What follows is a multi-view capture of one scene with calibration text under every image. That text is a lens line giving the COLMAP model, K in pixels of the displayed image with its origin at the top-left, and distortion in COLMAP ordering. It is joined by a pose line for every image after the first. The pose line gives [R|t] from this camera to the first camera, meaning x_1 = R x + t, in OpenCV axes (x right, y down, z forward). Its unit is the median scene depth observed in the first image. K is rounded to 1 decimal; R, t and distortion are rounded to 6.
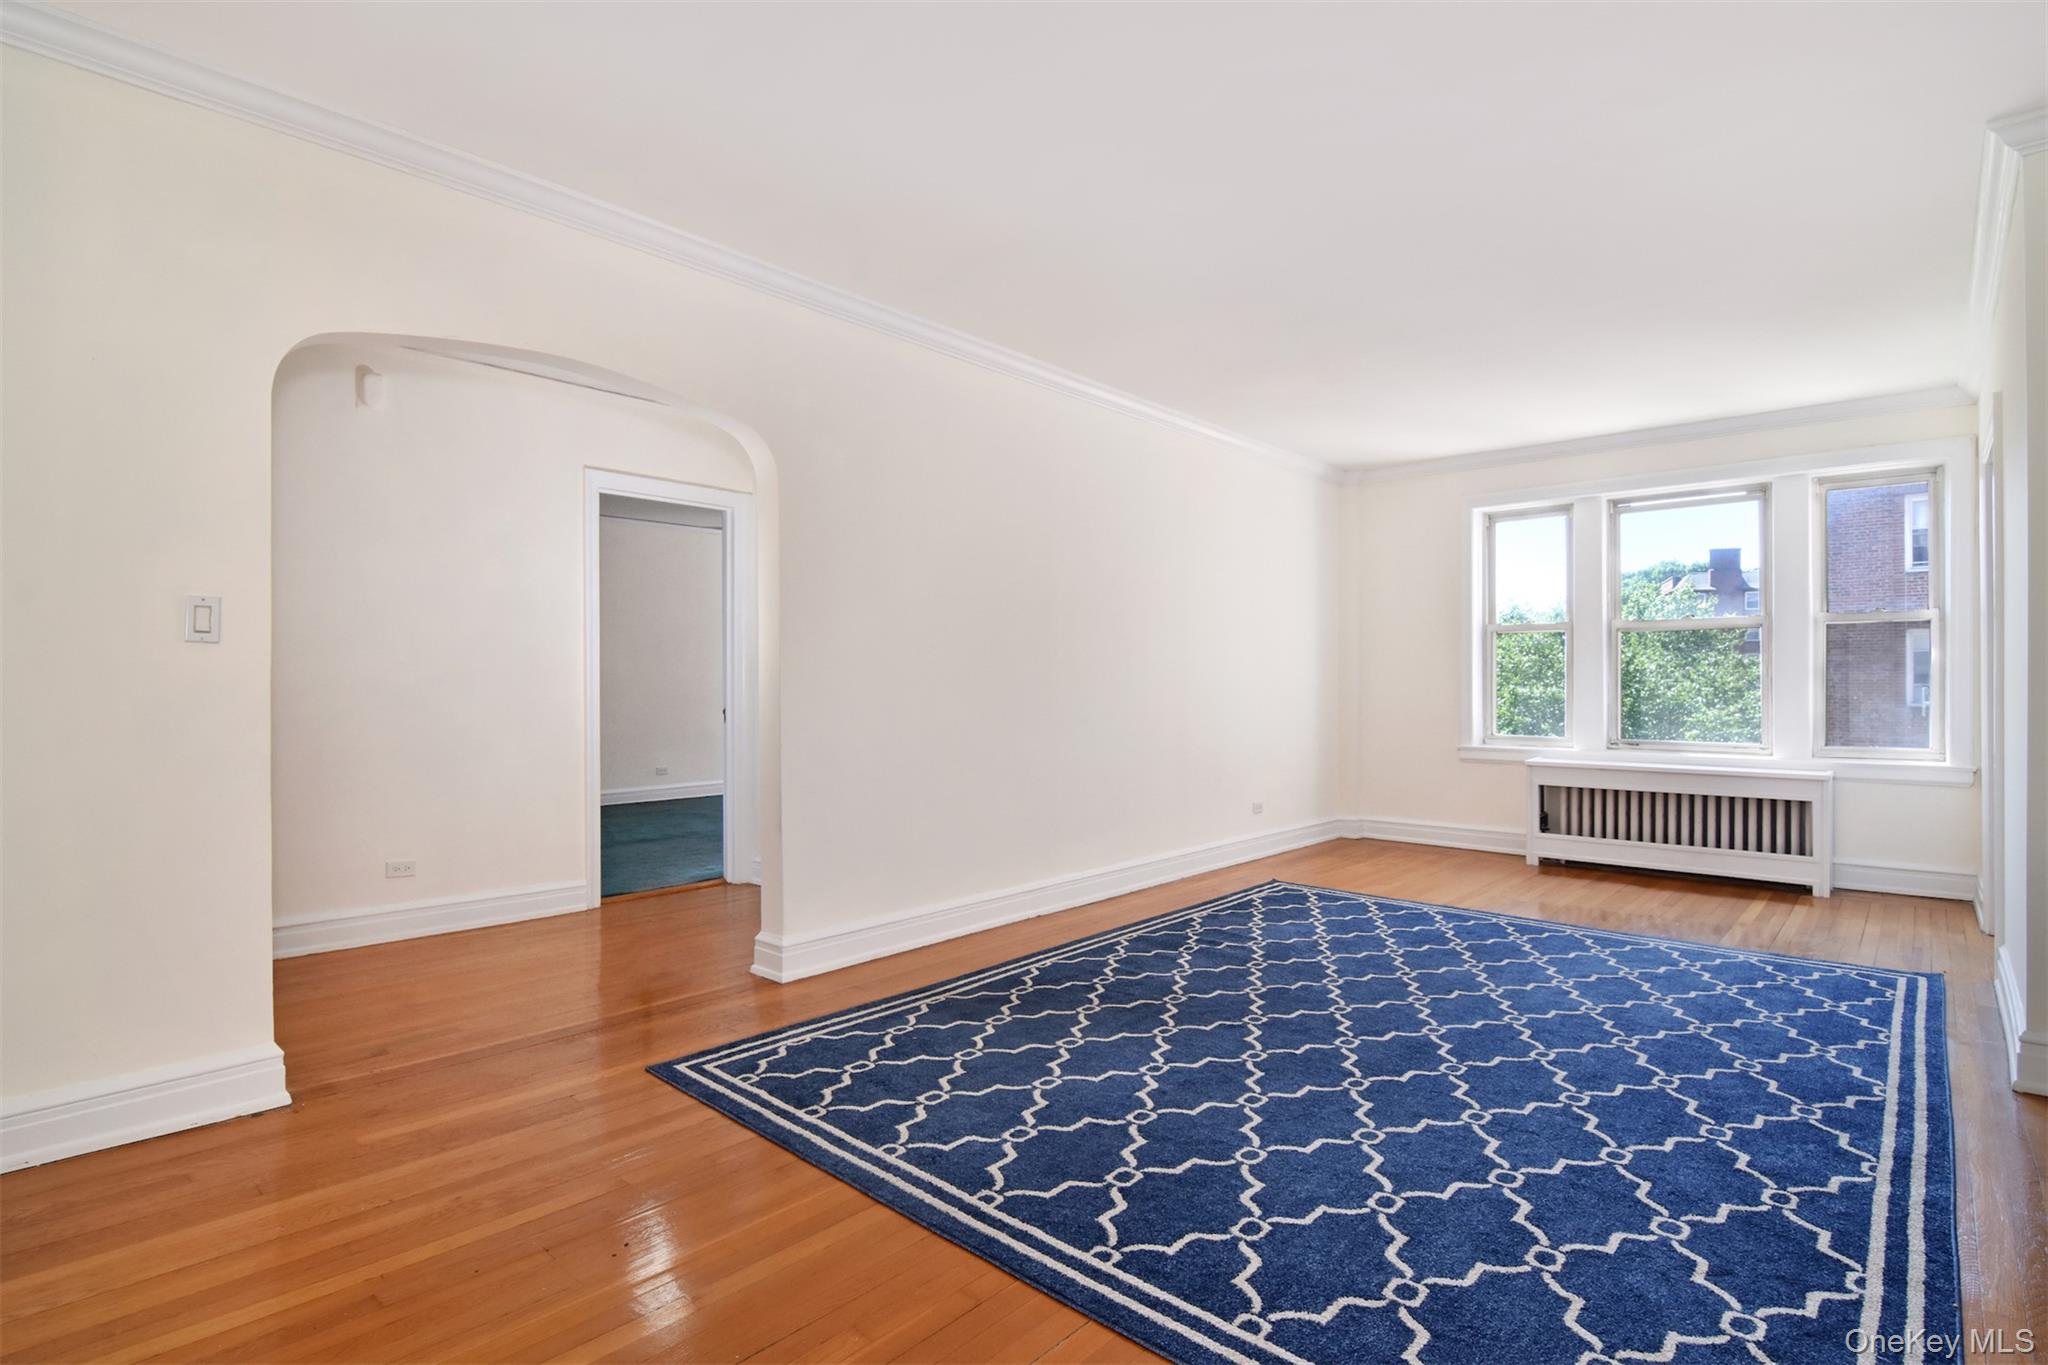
lens RADIAL K [[997.5, 0, 1024.0], [0, 997.5, 682.5], [0, 0, 1]] dist [0.000427, -0.015325]
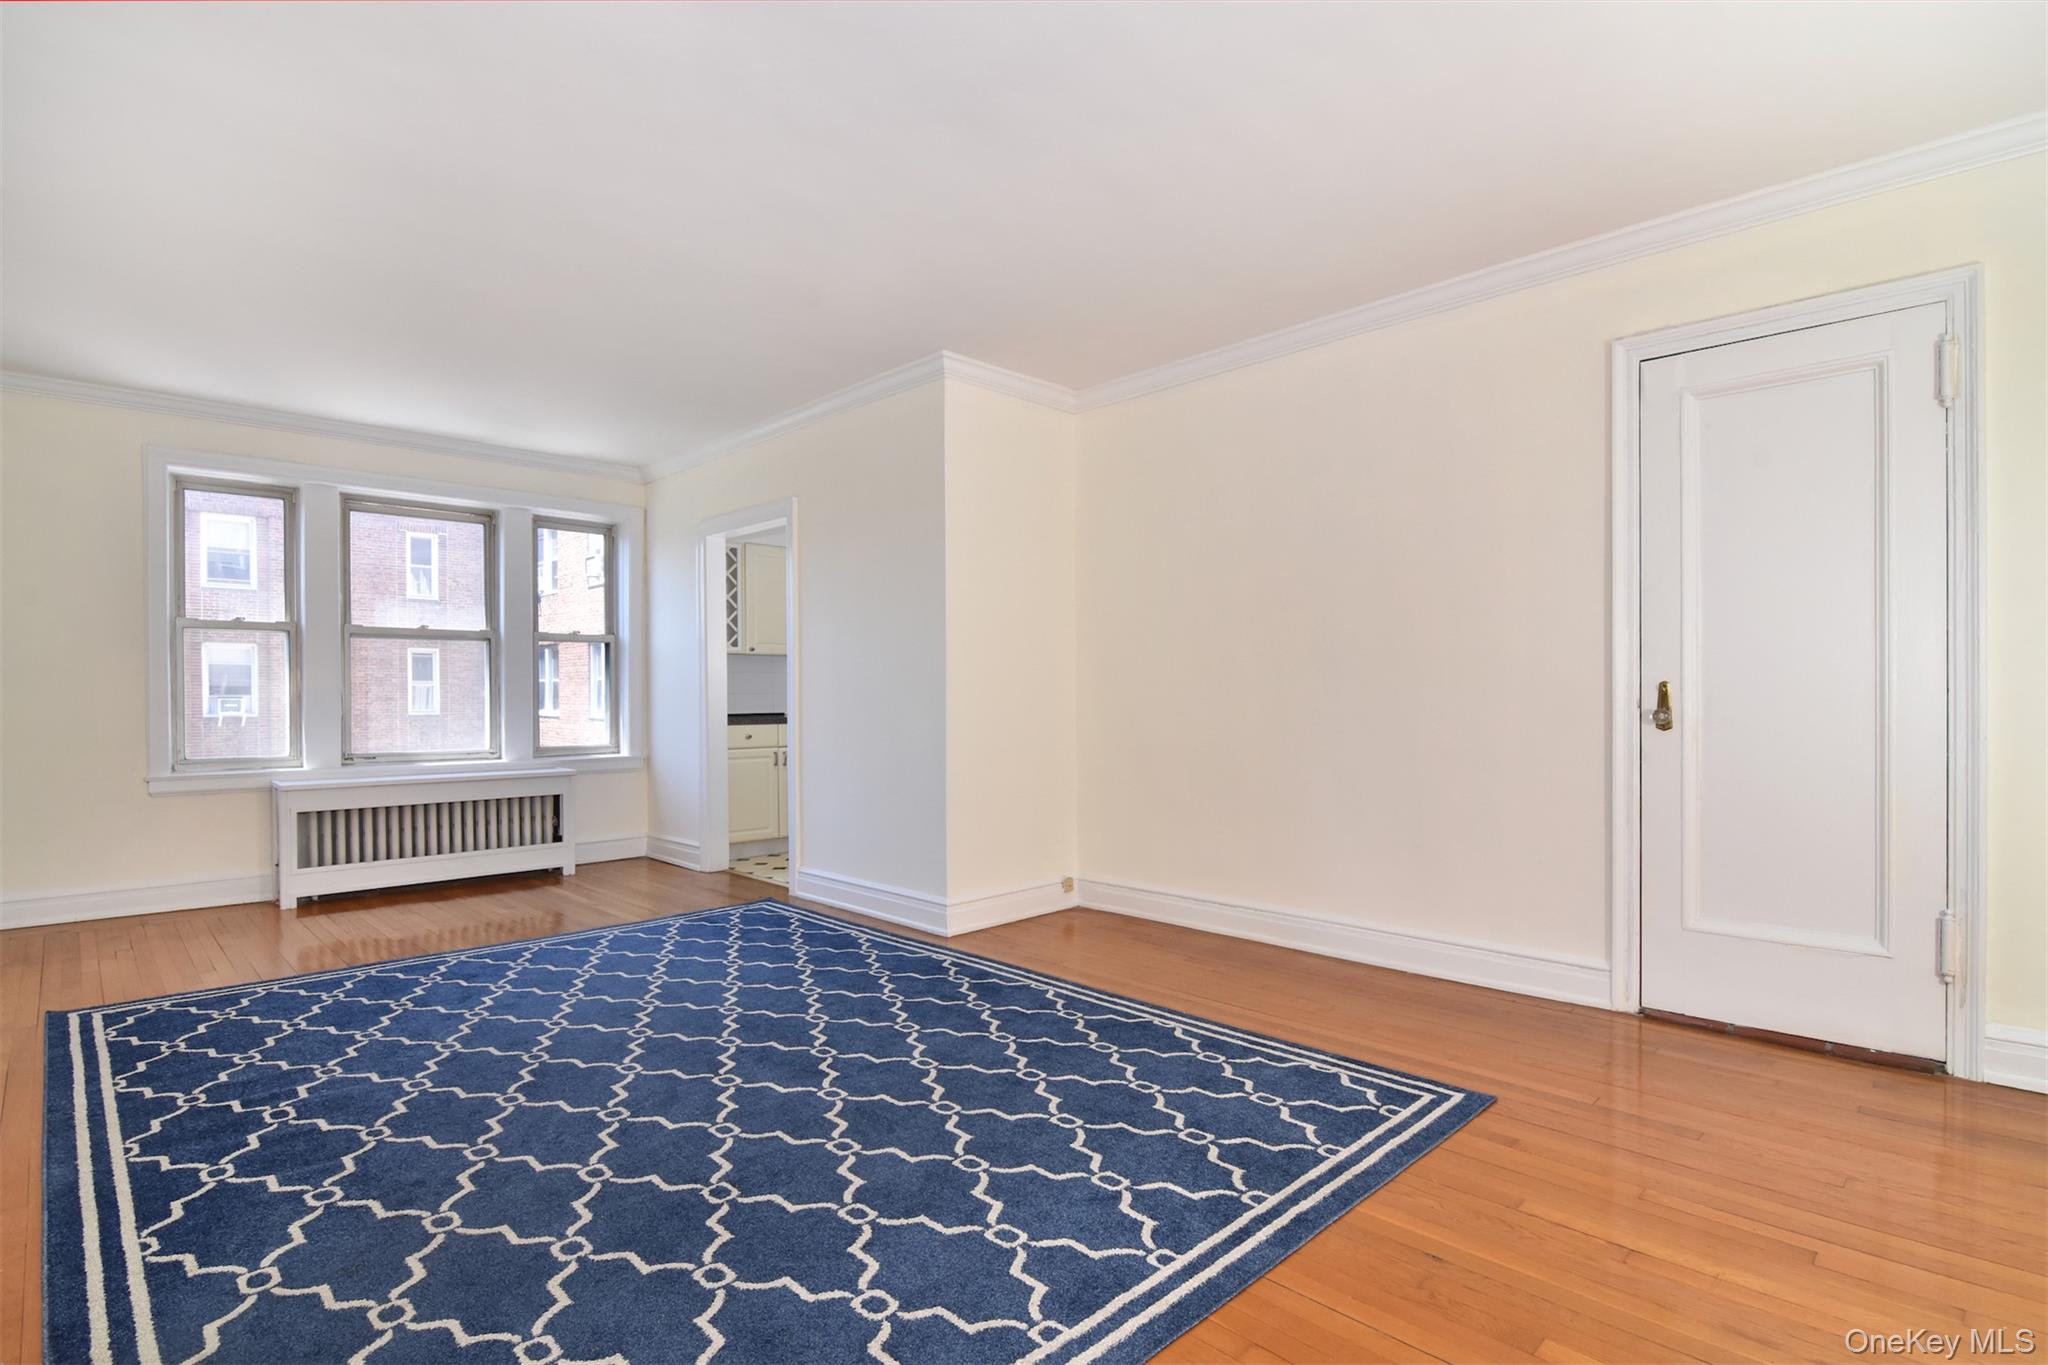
lens RADIAL K [[1007.8, 0, 990.7], [0, 1007.8, 695.9], [0, 0, 1]] dist [-0.018635, -0.000955]
pose [[0.063824, -0.003761, 0.997954, -0.576541], [0.001953, 0.999991, 0.003644, 0.000504], [-0.997959, 0.001716, 0.063830, 0.679441]]
